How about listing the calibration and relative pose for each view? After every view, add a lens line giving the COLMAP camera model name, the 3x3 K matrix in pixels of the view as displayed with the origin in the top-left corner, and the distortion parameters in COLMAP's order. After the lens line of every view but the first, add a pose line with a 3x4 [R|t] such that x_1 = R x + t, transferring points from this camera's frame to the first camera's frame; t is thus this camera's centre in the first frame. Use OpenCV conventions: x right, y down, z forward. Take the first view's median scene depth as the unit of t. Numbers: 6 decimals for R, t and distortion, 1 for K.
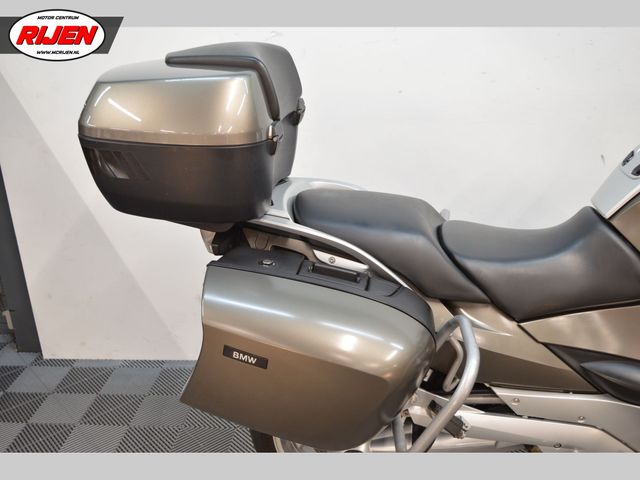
lens RADIAL K [[704.9, 0, 320.0], [0, 704.9, 240.0], [0, 0, 1]] dist [-0.018145, -0.008326]
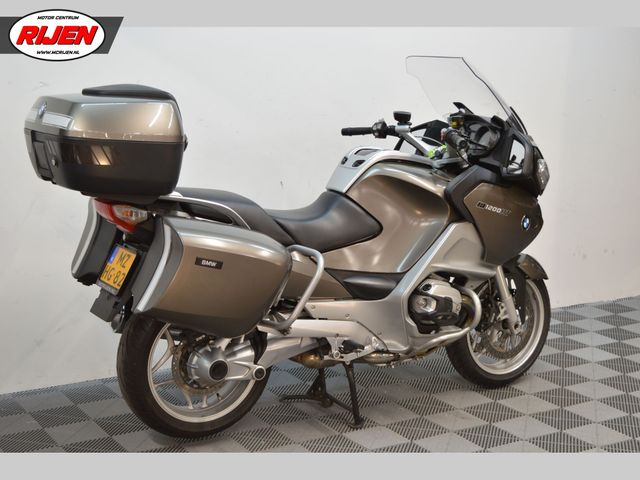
lens RADIAL K [[1095.1, 0, 320.0], [0, 1095.1, 240.0], [0, 0, 1]] dist [0.002127, 0.029802]
pose [[0.786238, -0.036790, 0.616827, -1.260070], [0.148023, 0.980376, -0.130203, 0.412519], [-0.599932, 0.193675, 0.776255, -0.986700]]
